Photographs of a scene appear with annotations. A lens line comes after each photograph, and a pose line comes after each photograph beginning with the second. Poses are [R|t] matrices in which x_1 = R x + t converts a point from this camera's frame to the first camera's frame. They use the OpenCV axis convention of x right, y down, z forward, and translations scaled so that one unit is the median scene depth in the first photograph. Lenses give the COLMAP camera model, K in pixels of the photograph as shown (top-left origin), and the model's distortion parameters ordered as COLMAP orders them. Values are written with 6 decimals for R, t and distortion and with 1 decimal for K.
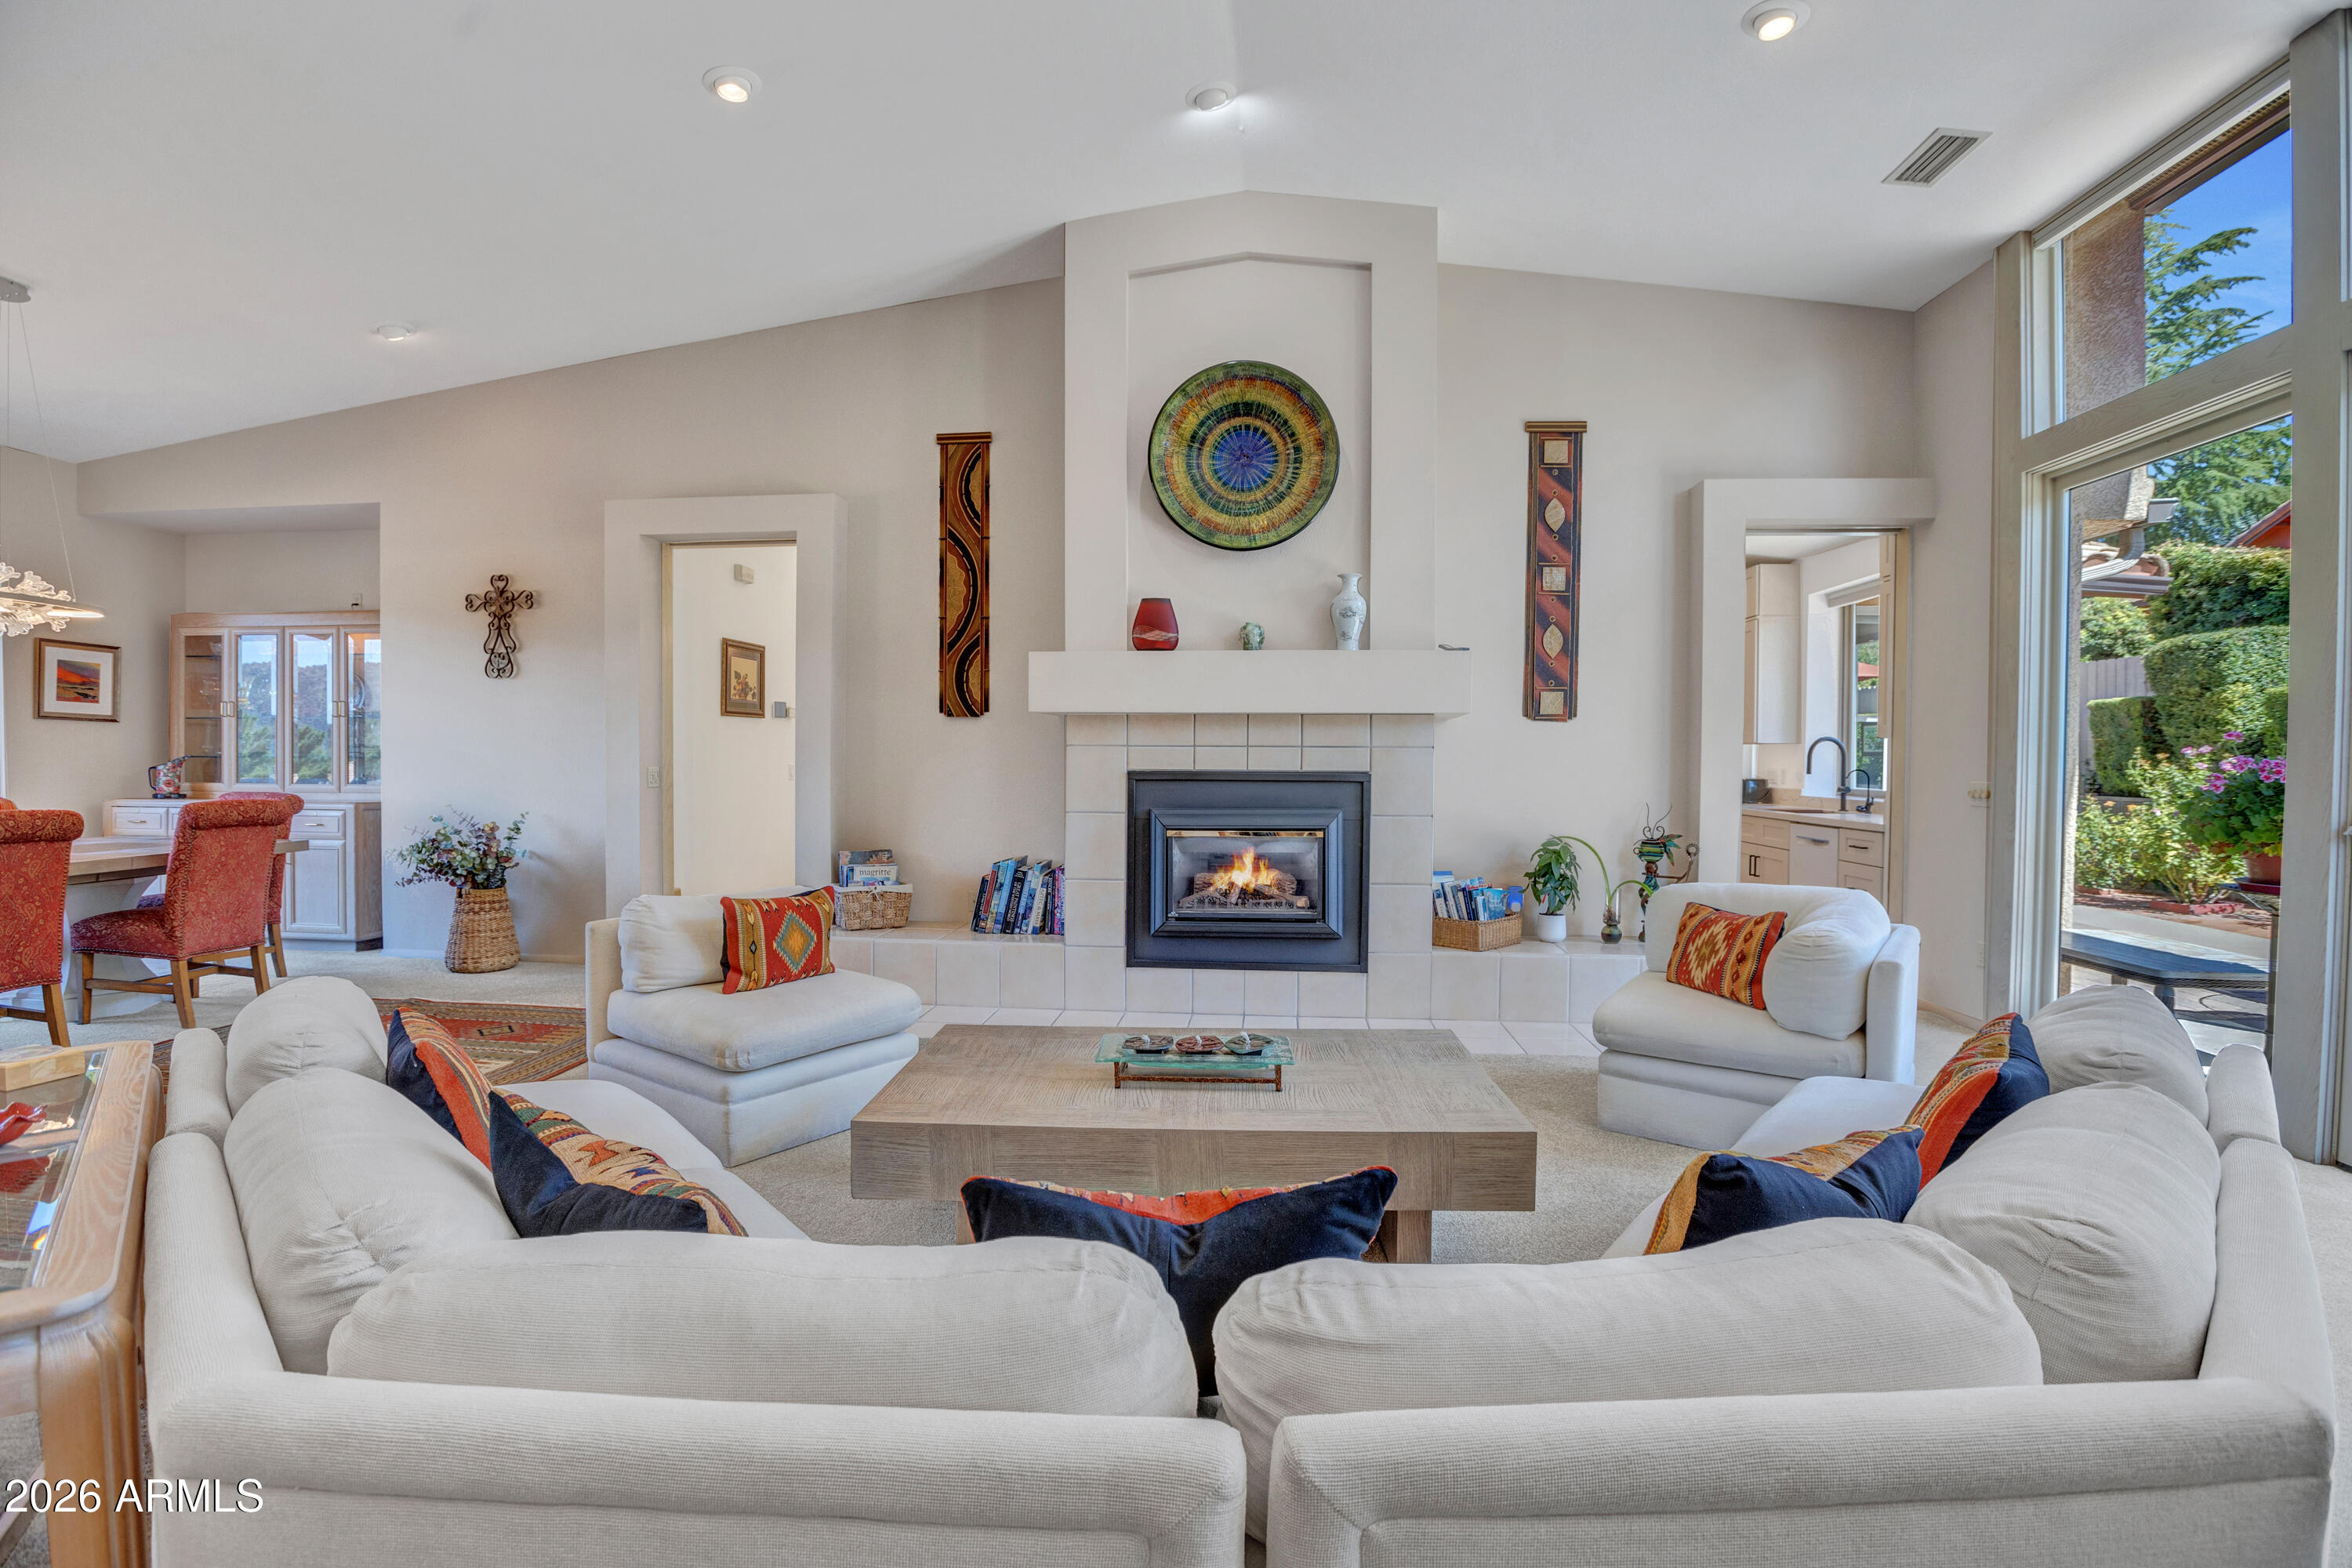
lens RADIAL K [[1089.0, 0, 1173.2], [0, 1089.0, 774.1], [0, 0, 1]] dist [-0.042414, 0.014255]
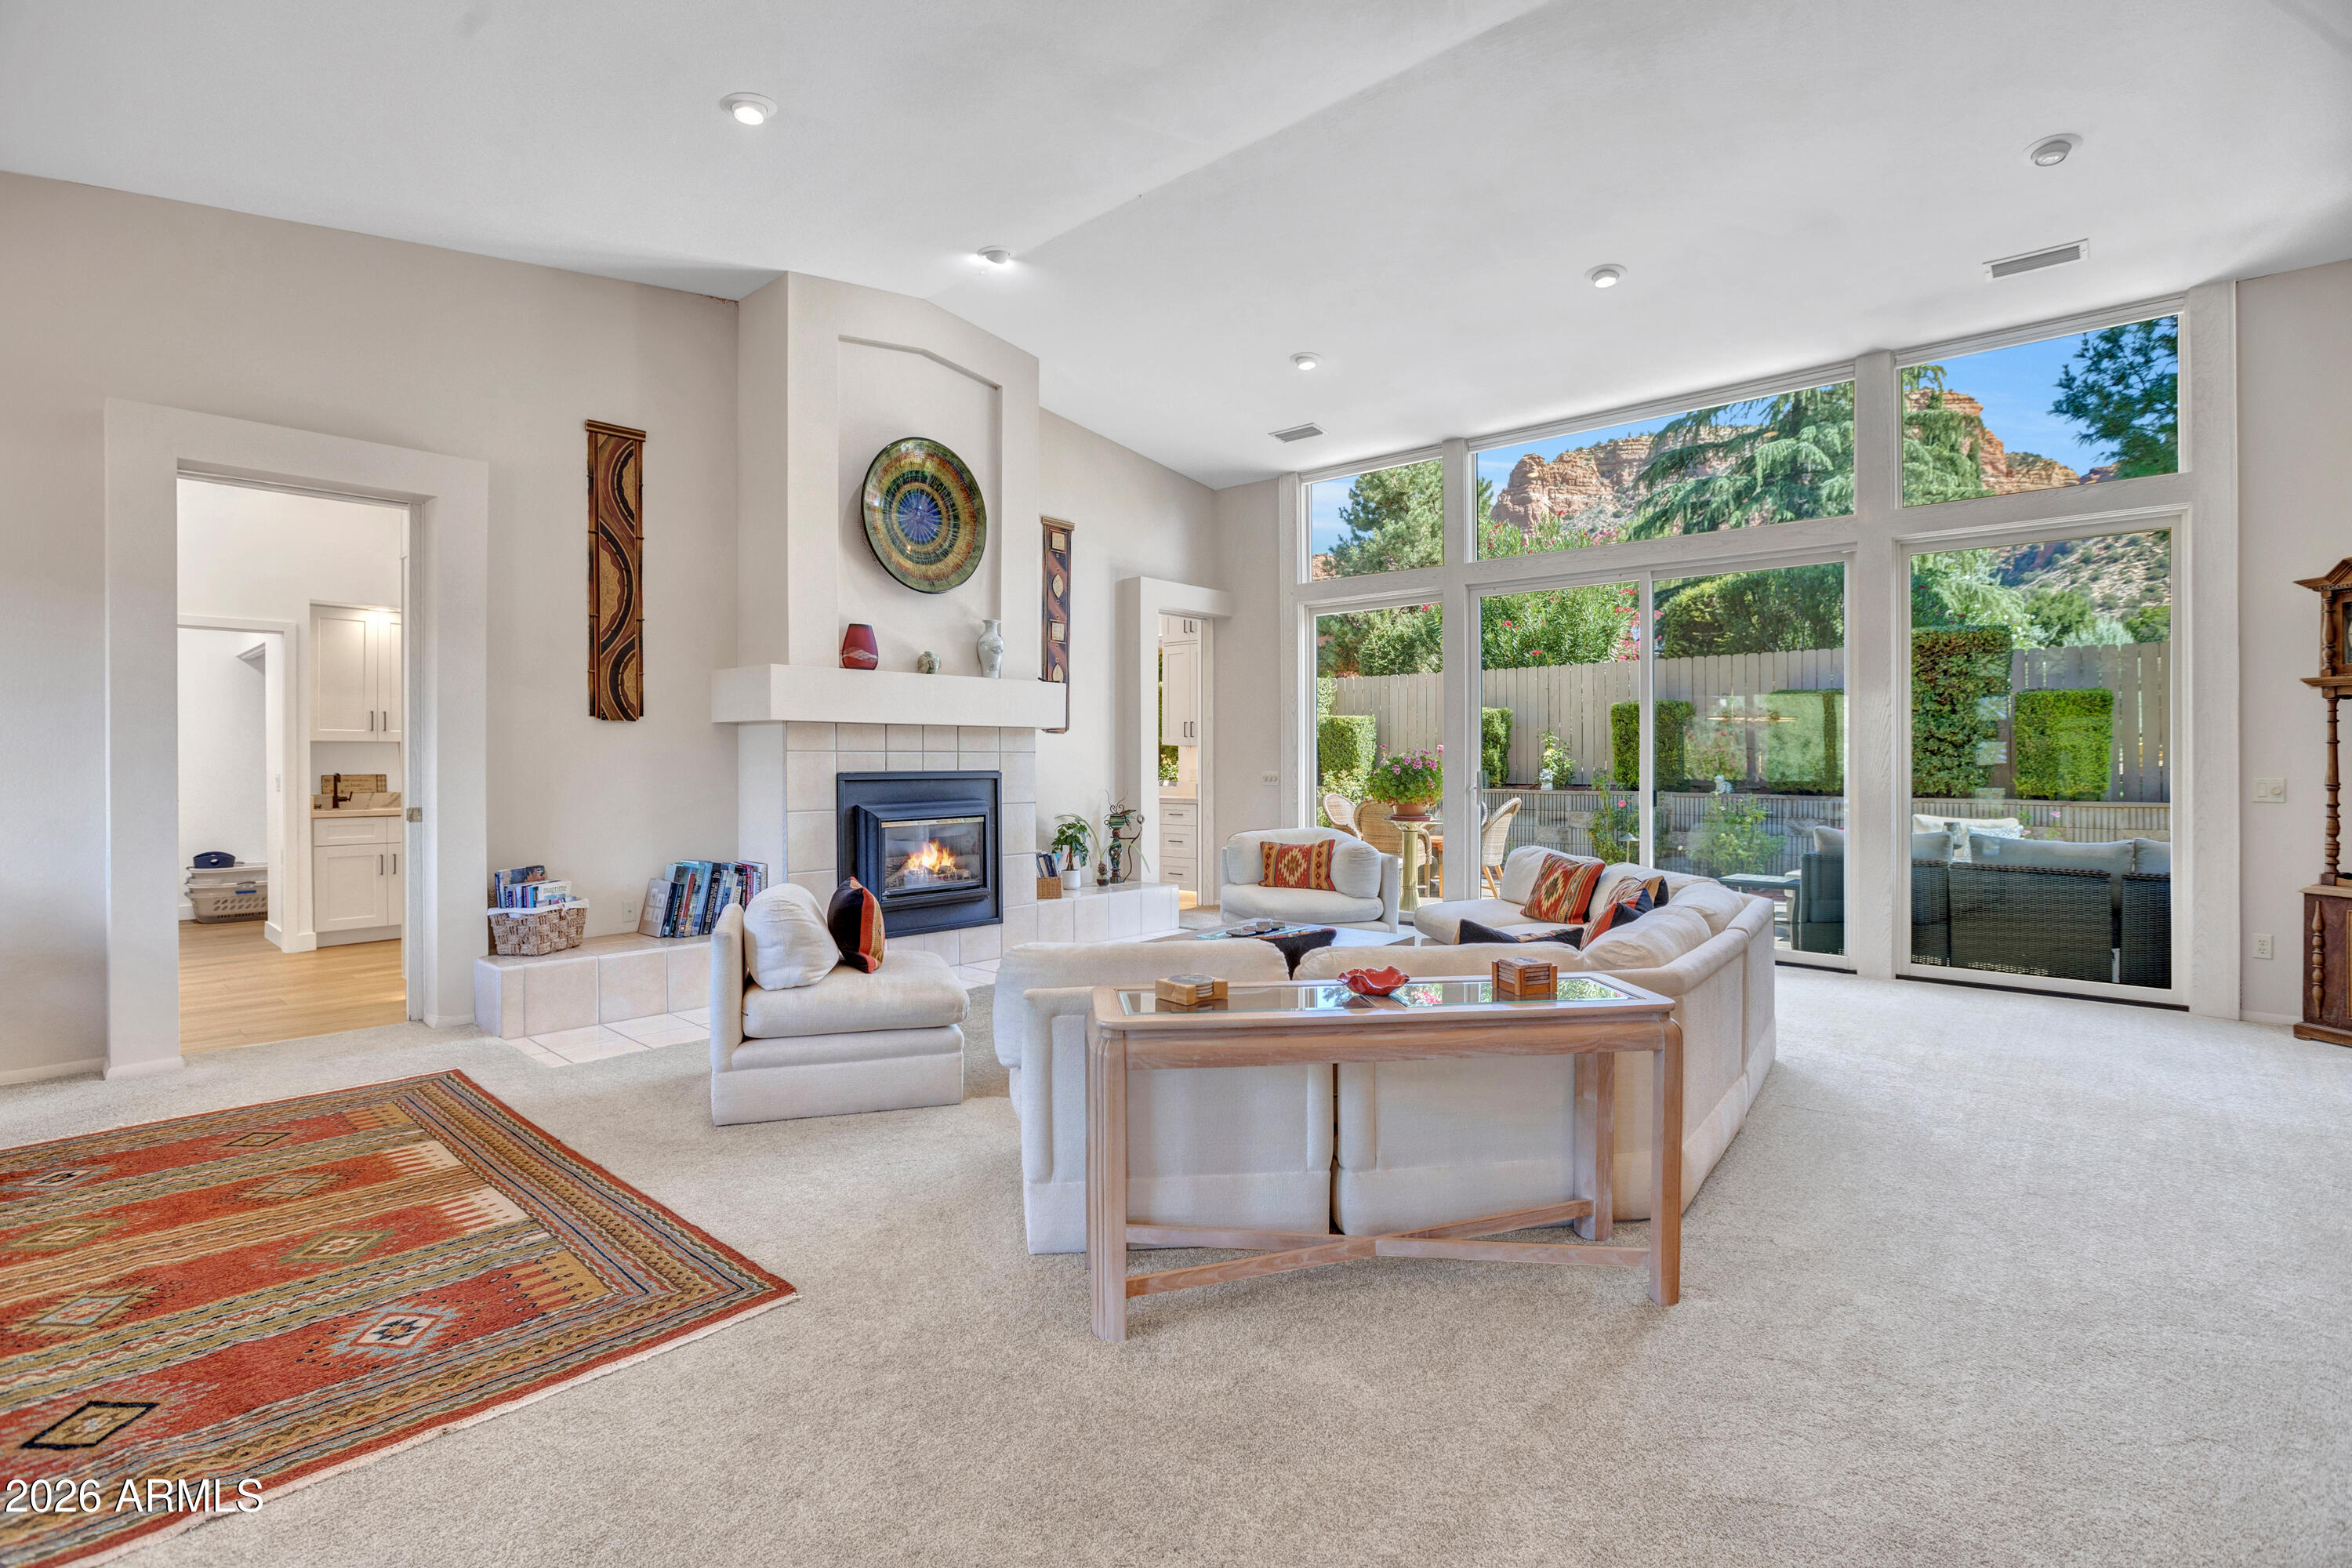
lens RADIAL K [[1111.3, 0, 1162.1], [0, 1111.3, 770.0], [0, 0, 1]] dist [-0.048740, 0.014195]
pose [[0.593014, -0.013860, 0.805073, -0.770375], [0.018889, 0.999816, 0.003299, -0.003571], [-0.804971, 0.013251, 0.593166, 0.041818]]
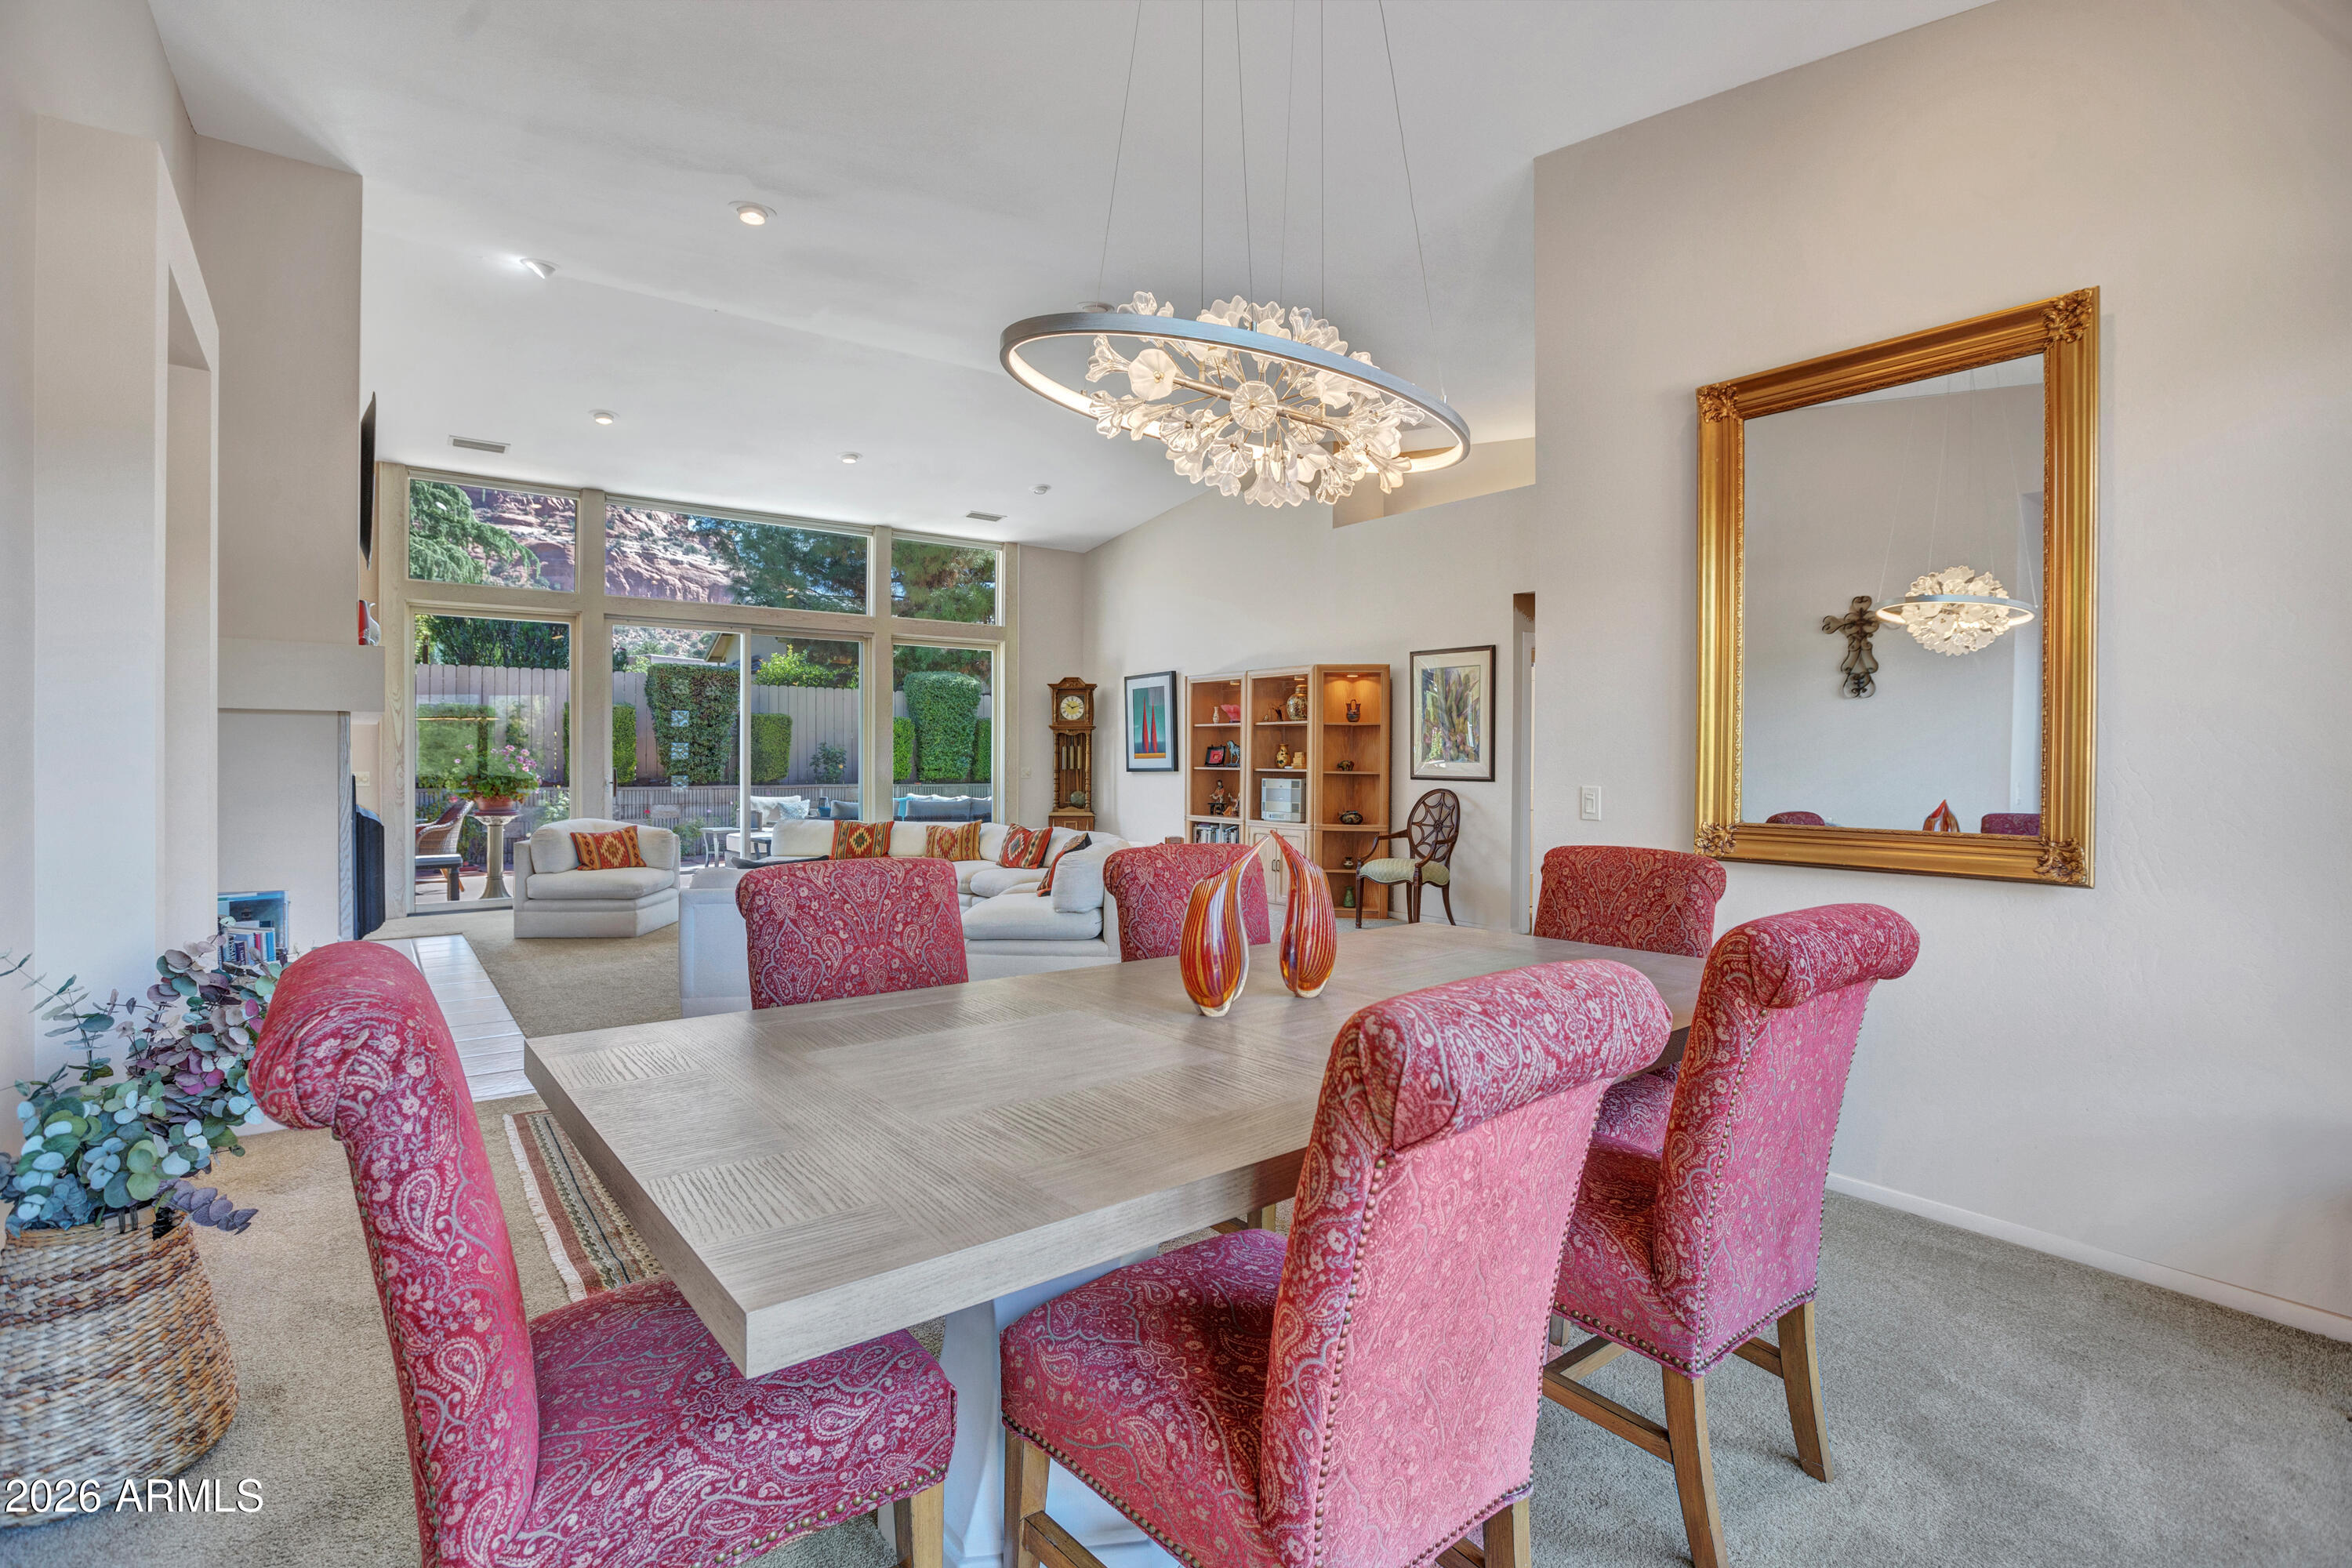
lens RADIAL K [[1111.3, 0, 1162.1], [0, 1111.3, 770.0], [0, 0, 1]] dist [-0.048740, 0.014195]
pose [[-0.679189, -0.016192, 0.733785, -1.253468], [0.007692, 0.999545, 0.029176, -0.032597], [-0.733923, 0.025460, -0.678755, 1.141701]]
